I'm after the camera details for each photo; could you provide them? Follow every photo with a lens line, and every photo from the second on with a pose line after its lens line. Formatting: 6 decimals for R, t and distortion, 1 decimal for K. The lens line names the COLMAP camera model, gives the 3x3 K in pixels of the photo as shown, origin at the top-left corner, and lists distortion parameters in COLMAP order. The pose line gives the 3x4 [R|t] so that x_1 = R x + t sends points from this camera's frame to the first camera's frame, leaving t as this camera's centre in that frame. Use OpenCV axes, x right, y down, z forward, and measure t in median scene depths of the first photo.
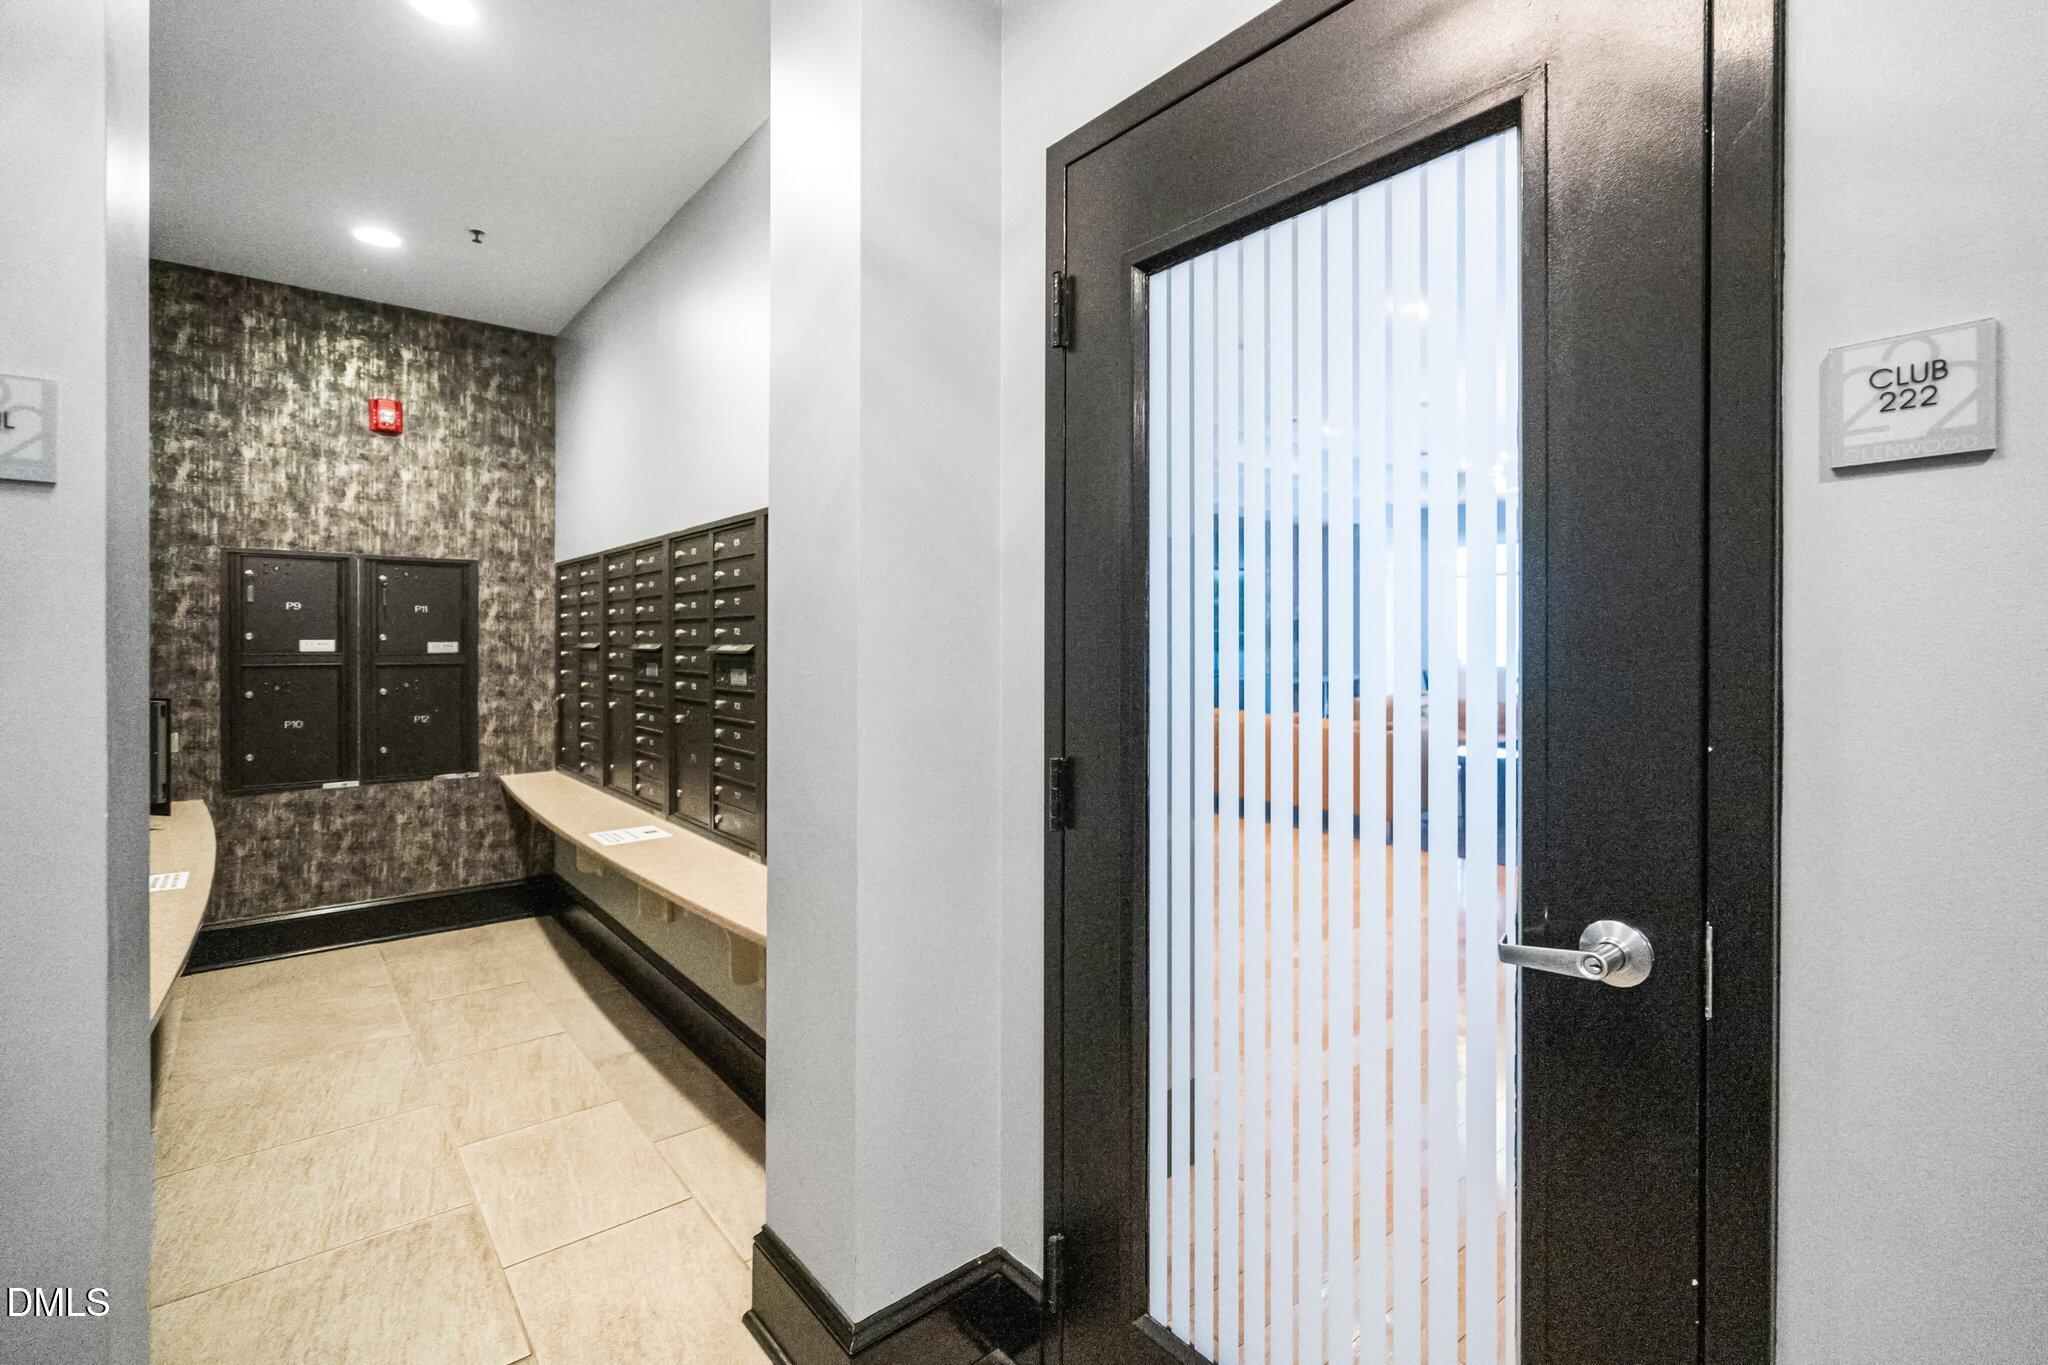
lens RADIAL K [[928.0, 0, 1031.0], [0, 928.0, 641.4], [0, 0, 1]] dist [-0.003998, -0.000091]
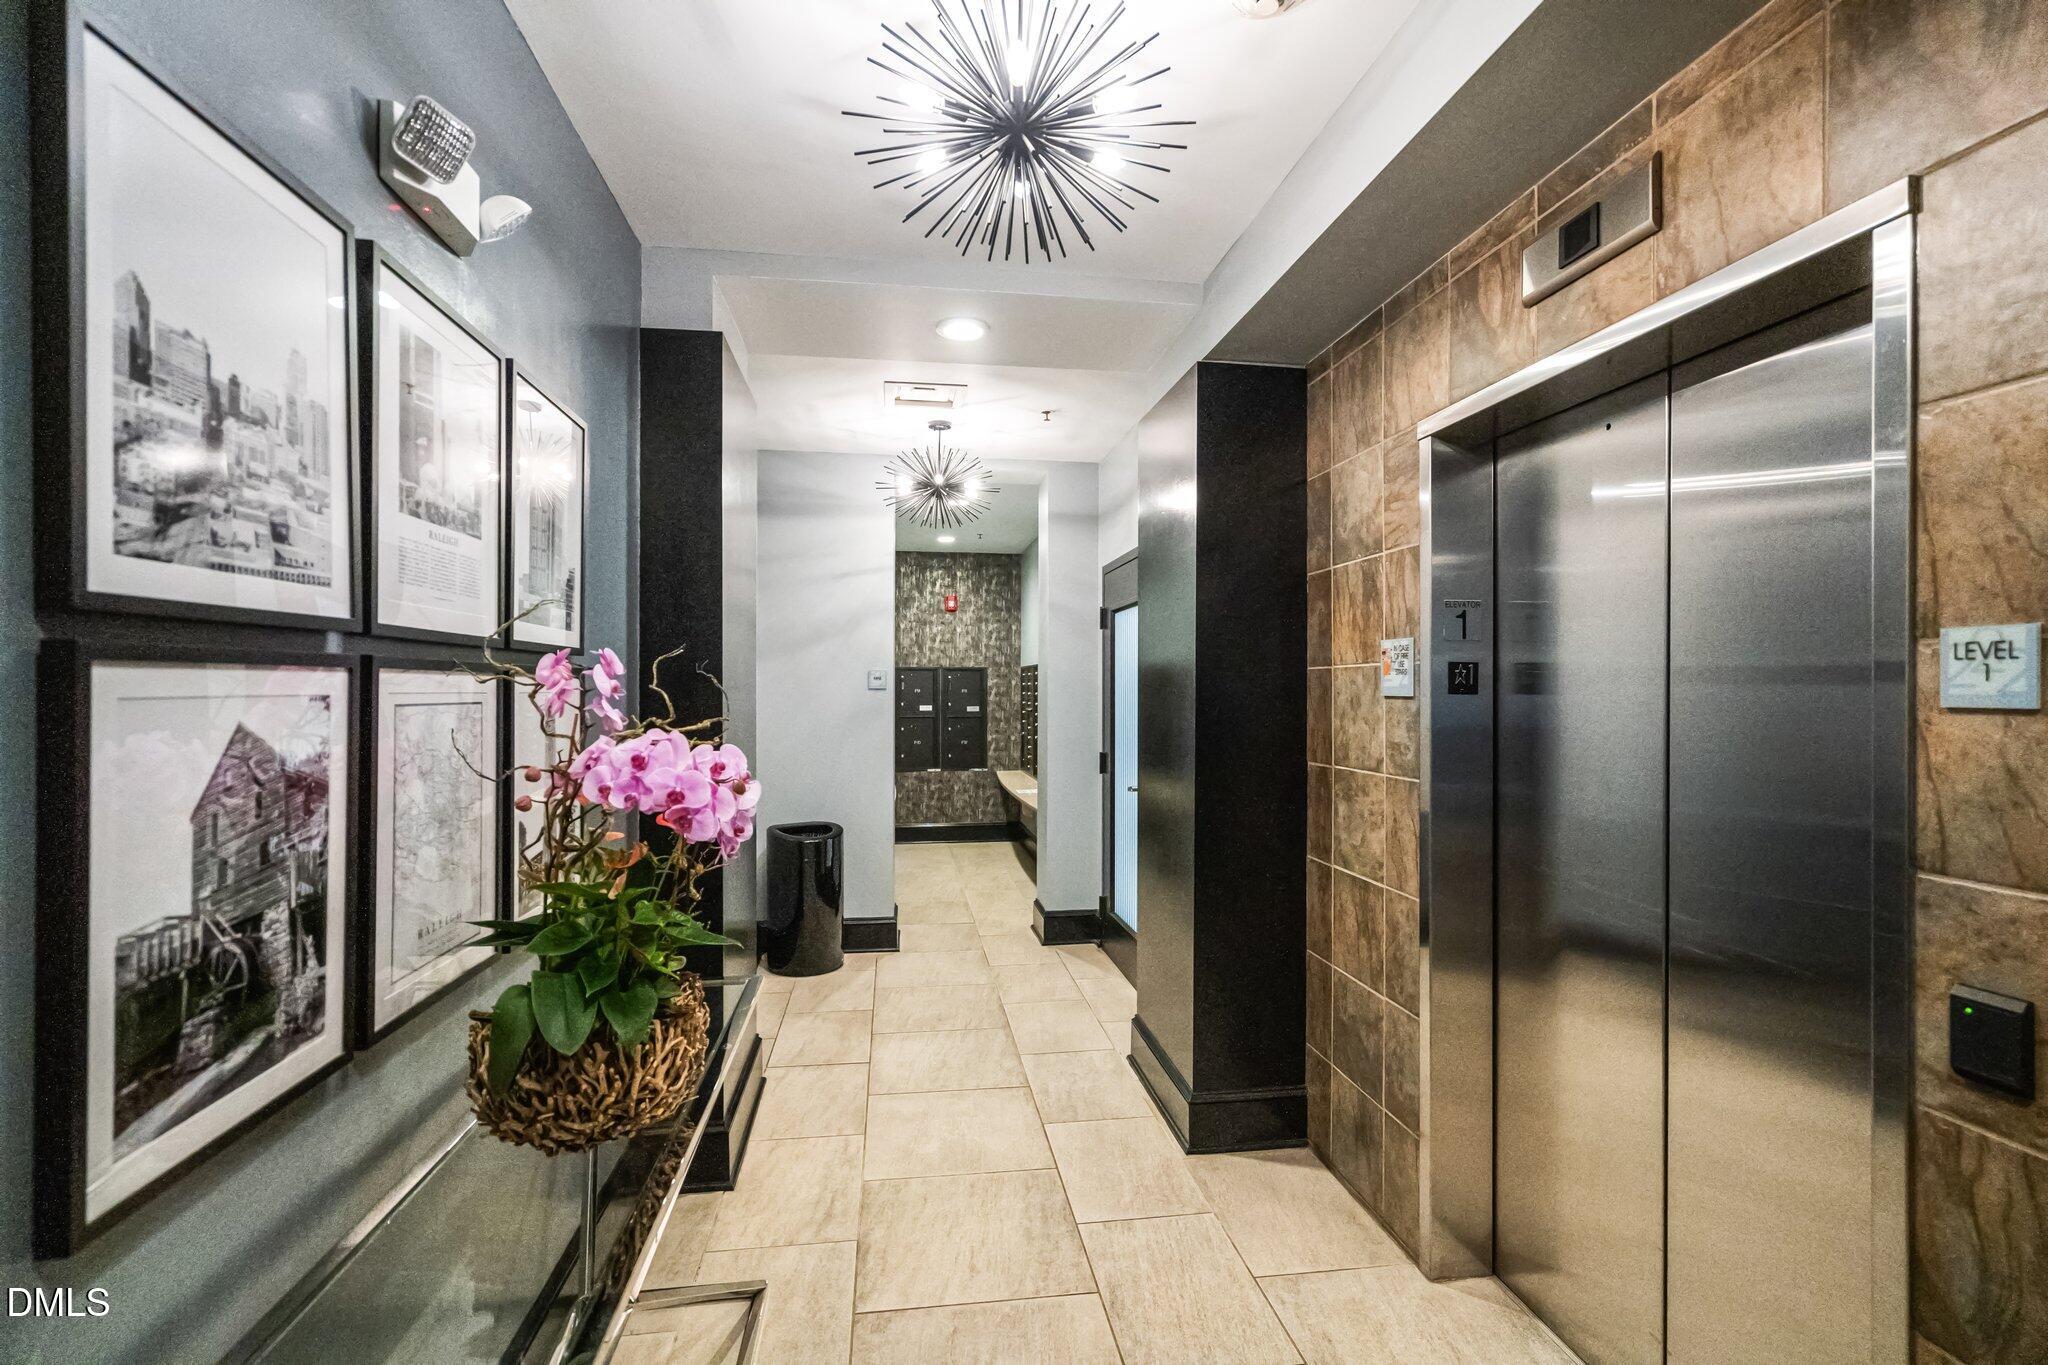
lens RADIAL K [[928.0, 0, 1024.2], [0, 928.0, 689.1], [0, 0, 1]] dist [-0.003998, -0.000091]
pose [[0.853866, -0.001417, -0.520490, 0.574619], [-0.002180, 0.999978, -0.006299, -0.025748], [0.520488, 0.006513, 0.853844, -0.758240]]
